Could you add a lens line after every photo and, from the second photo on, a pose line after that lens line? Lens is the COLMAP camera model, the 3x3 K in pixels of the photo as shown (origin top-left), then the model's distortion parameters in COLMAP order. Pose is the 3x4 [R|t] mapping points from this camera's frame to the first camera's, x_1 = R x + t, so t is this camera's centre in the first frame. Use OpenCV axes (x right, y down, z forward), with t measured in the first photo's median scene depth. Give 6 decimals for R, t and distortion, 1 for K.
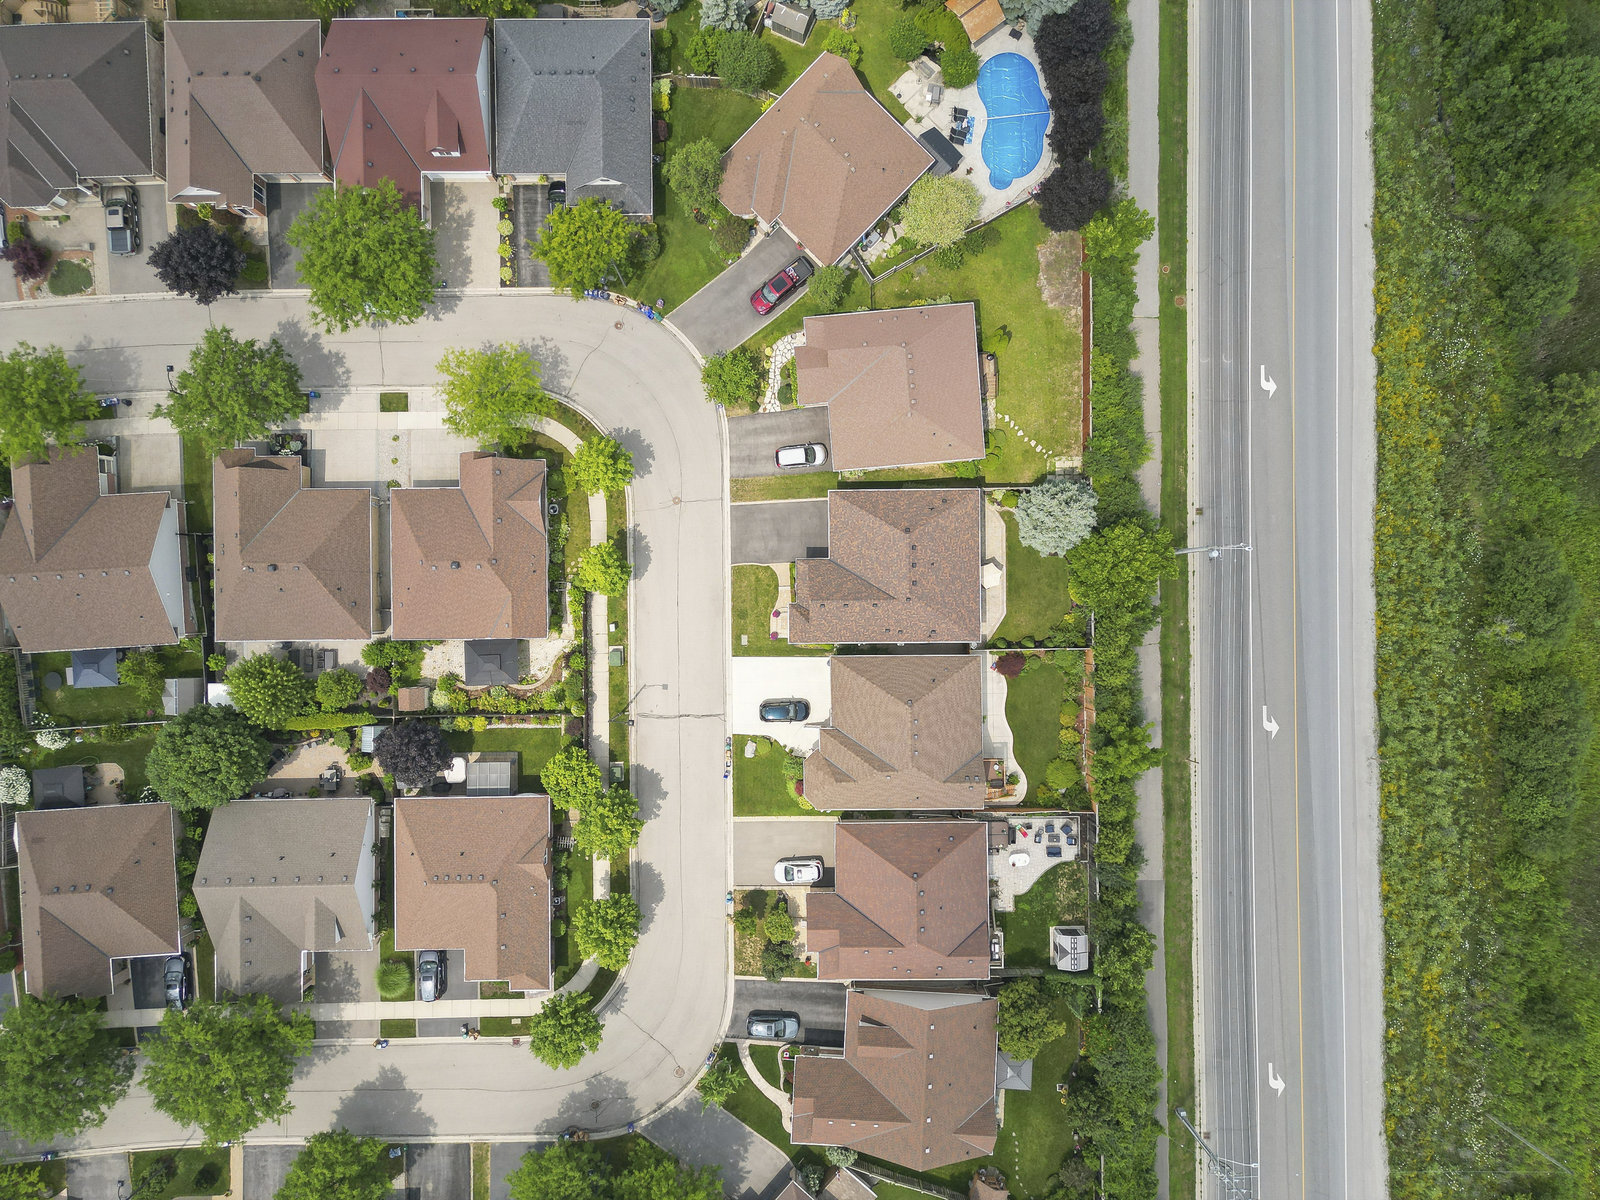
lens RADIAL K [[1123.5, 0, 802.3], [0, 1123.5, 601.6], [0, 0, 1]] dist [0.077738, -0.083142]
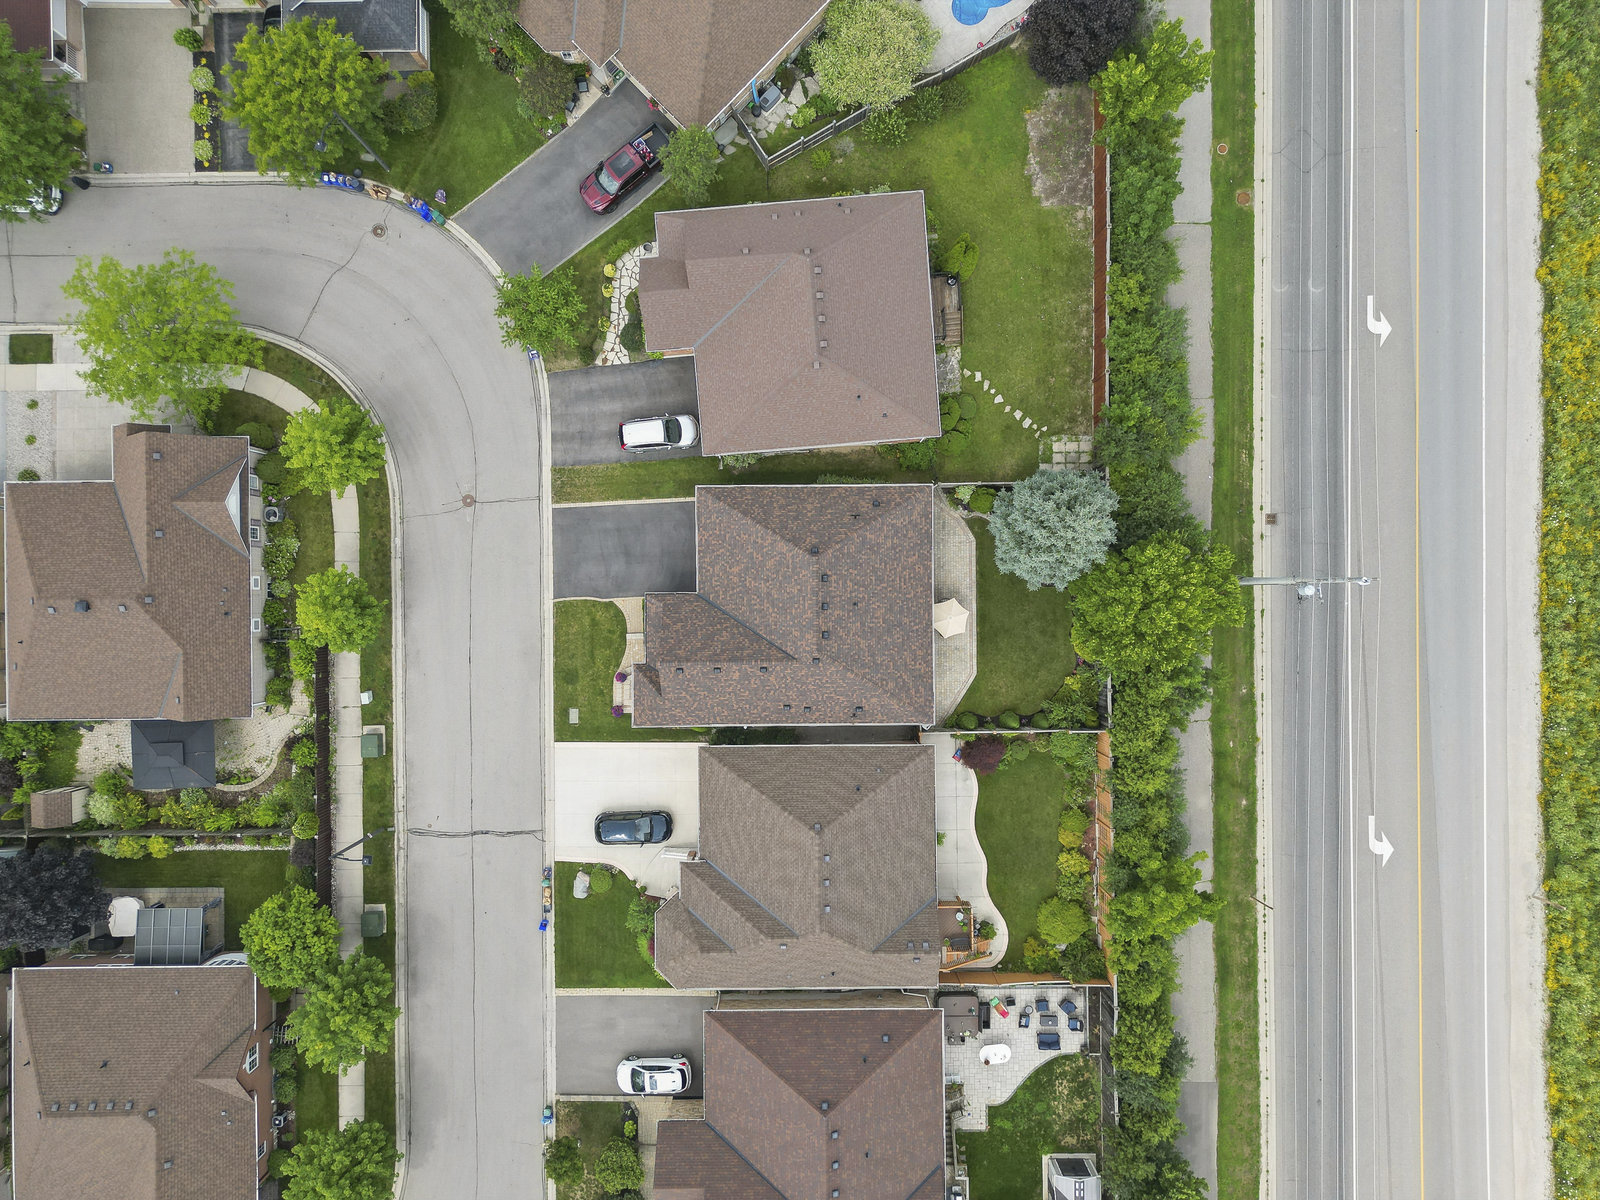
lens RADIAL K [[1123.5, 0, 802.3], [0, 1123.5, 601.6], [0, 0, 1]] dist [0.077738, -0.083142]
pose [[0.999993, 0.001522, -0.003488, 0.082631], [-0.001504, 0.999985, 0.005269, -0.035411], [0.003496, -0.005264, 0.999980, 0.347560]]
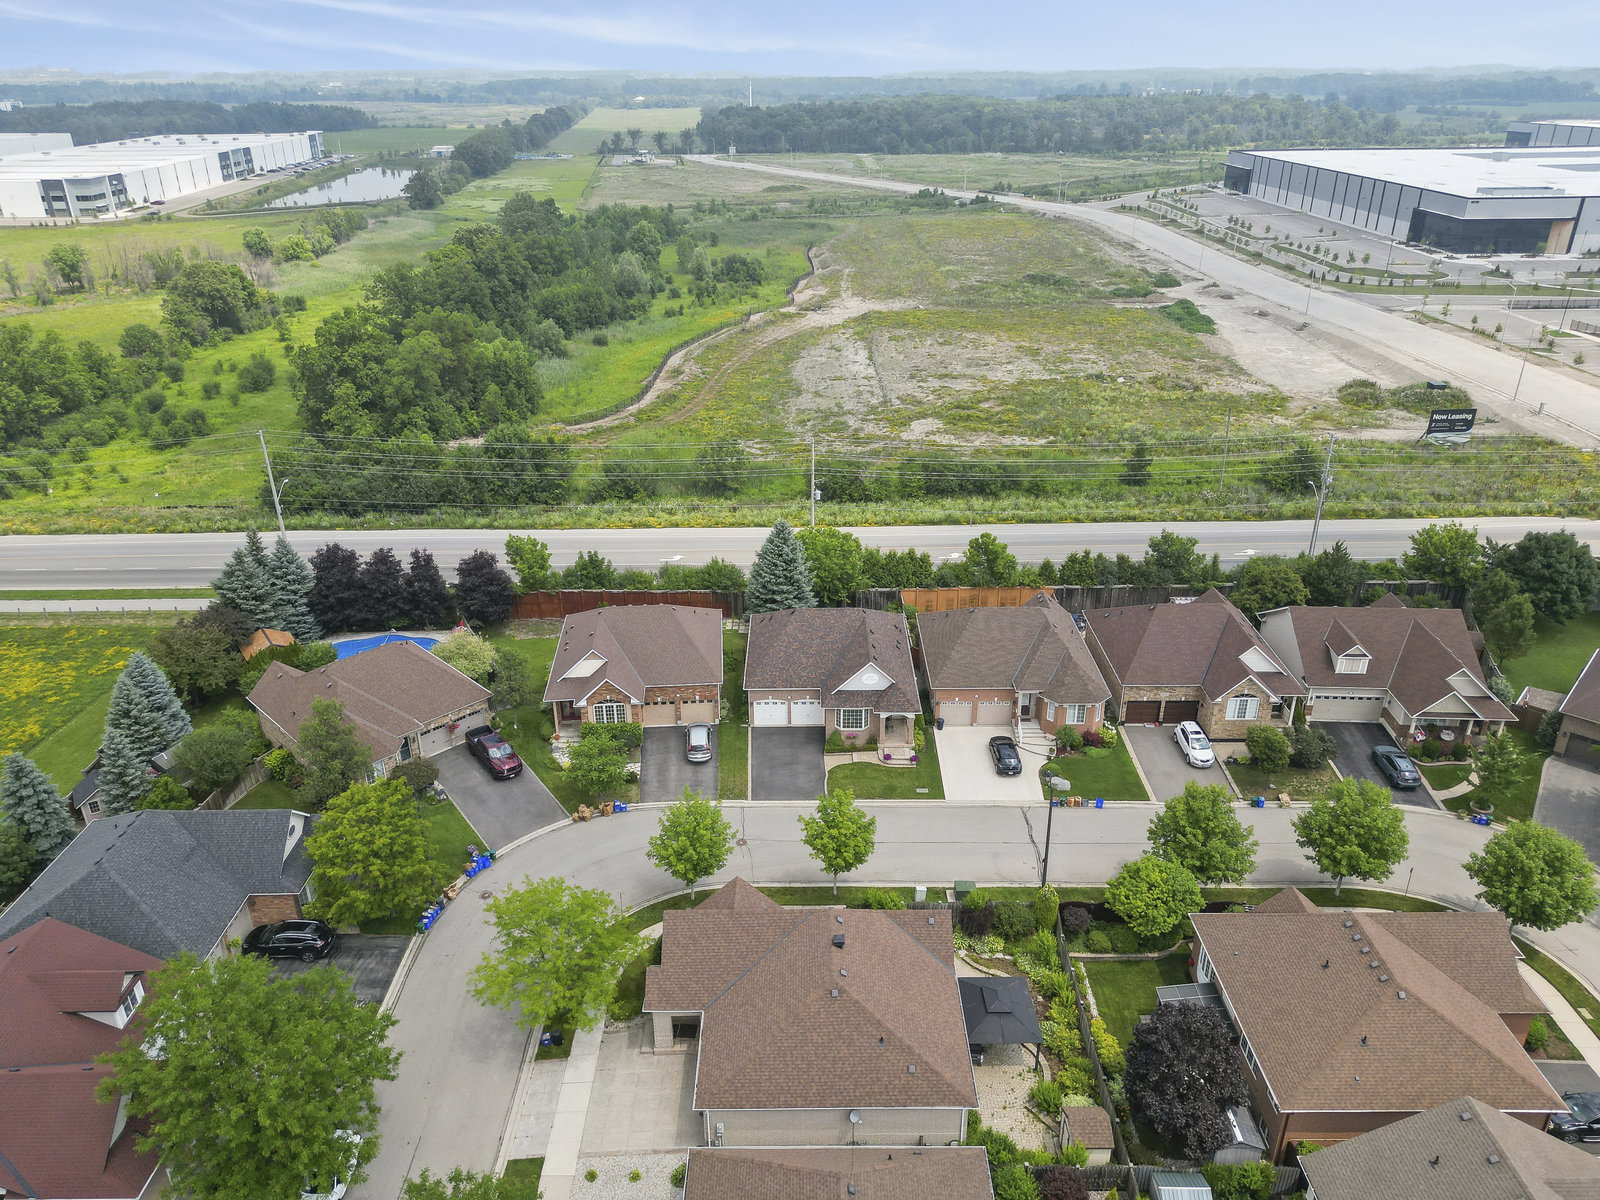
lens RADIAL K [[1126.4, 0, 801.8], [0, 1126.4, 600.0], [0, 0, 1]] dist [0.071222, -0.071947]
pose [[0.010562, -0.422219, 0.906432, -0.719341], [0.999906, -0.003446, -0.013256, -0.039575], [0.008720, 0.906487, 0.422143, 0.538924]]
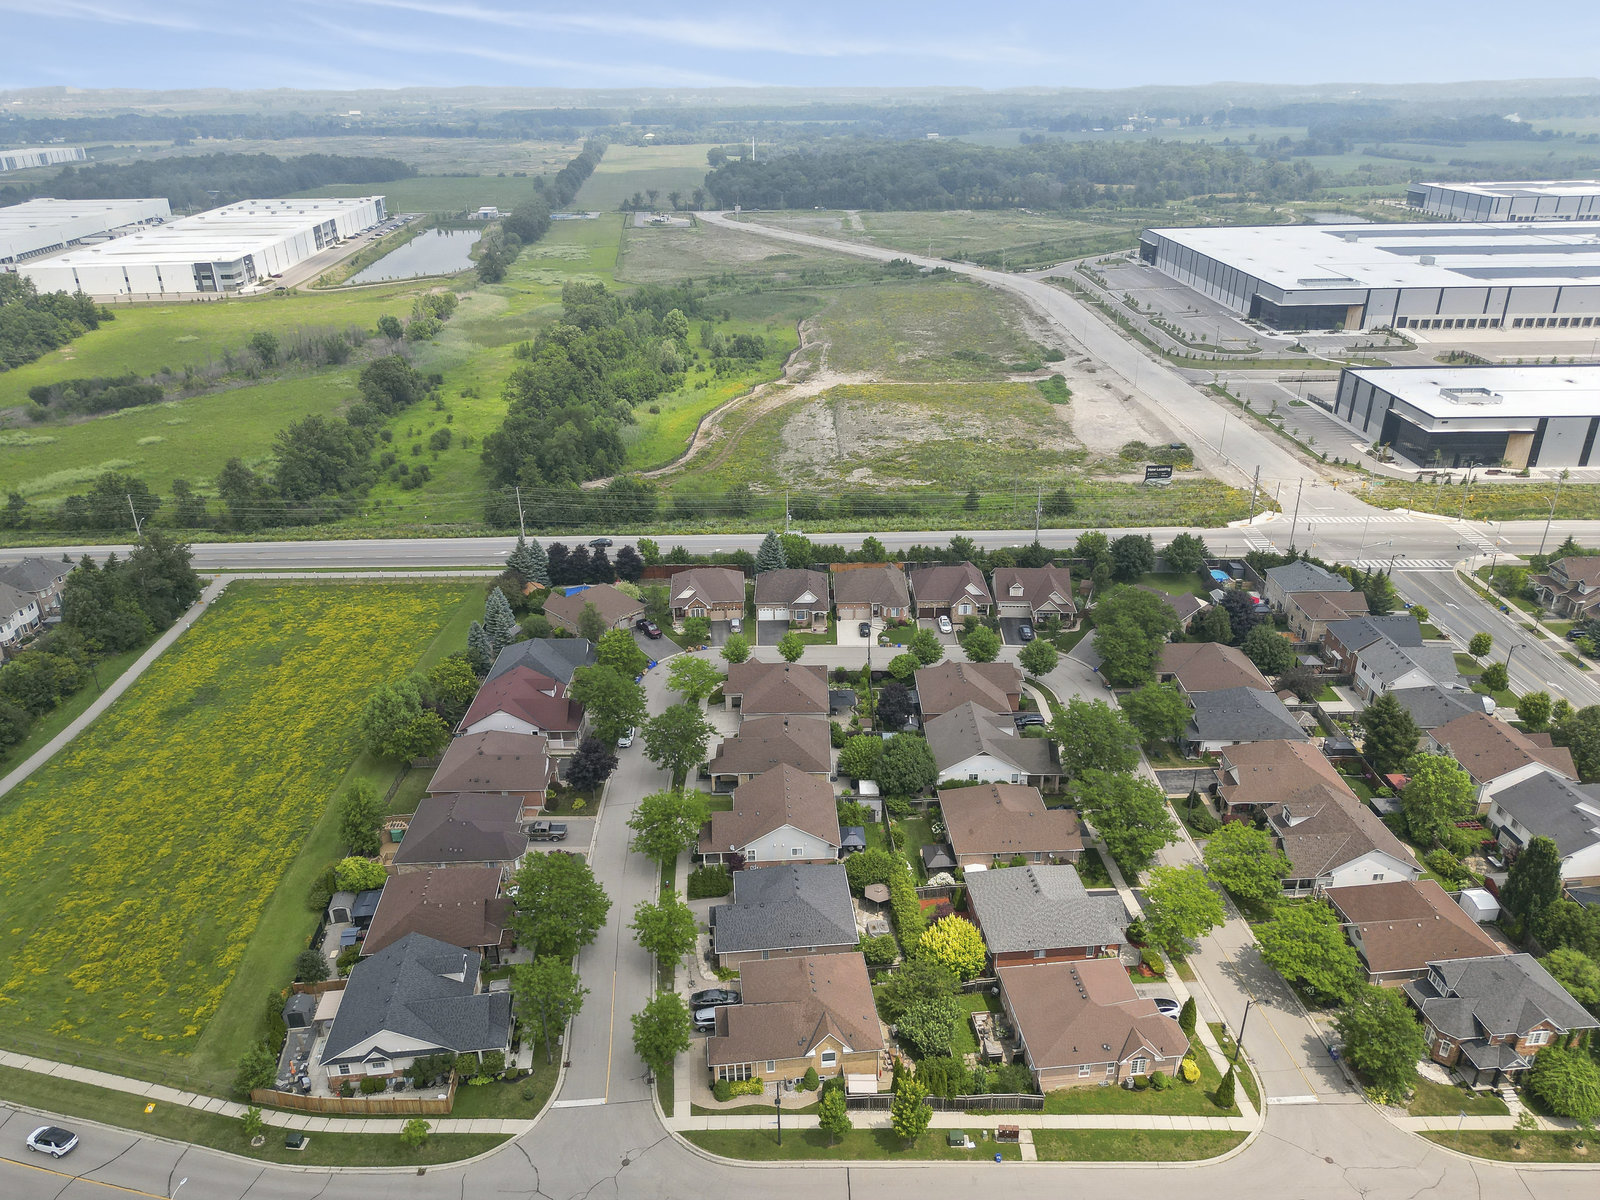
lens RADIAL K [[1123.5, 0, 802.3], [0, 1123.5, 601.6], [0, 0, 1]] dist [0.077738, -0.083142]
pose [[0.011599, -0.416817, 0.908916, -1.768158], [0.999851, -0.006801, -0.015879, 0.020599], [0.012800, 0.908965, 0.416676, 0.135434]]
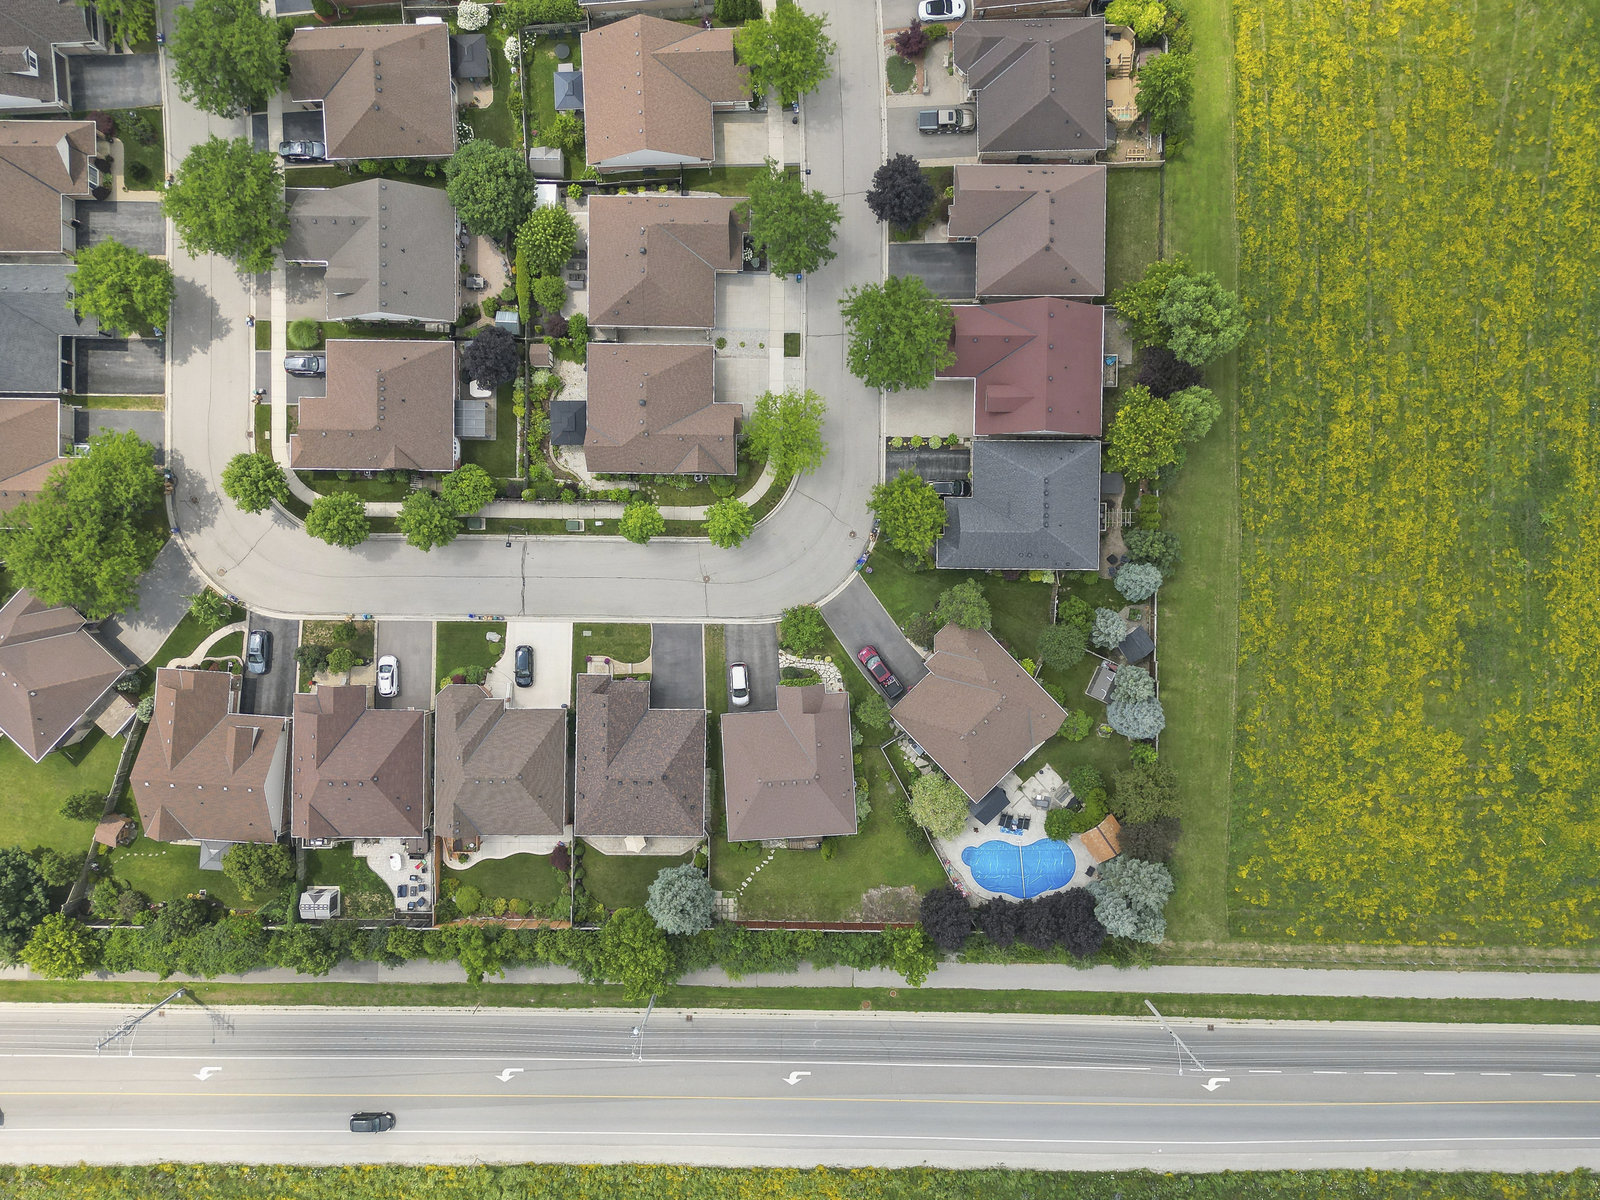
lens RADIAL K [[1178.0, 0, 799.9], [0, 1178.0, 596.5], [0, 0, 1]] dist [0.076119, -0.080429]
pose [[-0.021182, 0.999723, 0.010228, -0.108146], [-0.999775, -0.021188, 0.000498, -0.189957], [0.000714, -0.010215, 0.999948, -0.243981]]
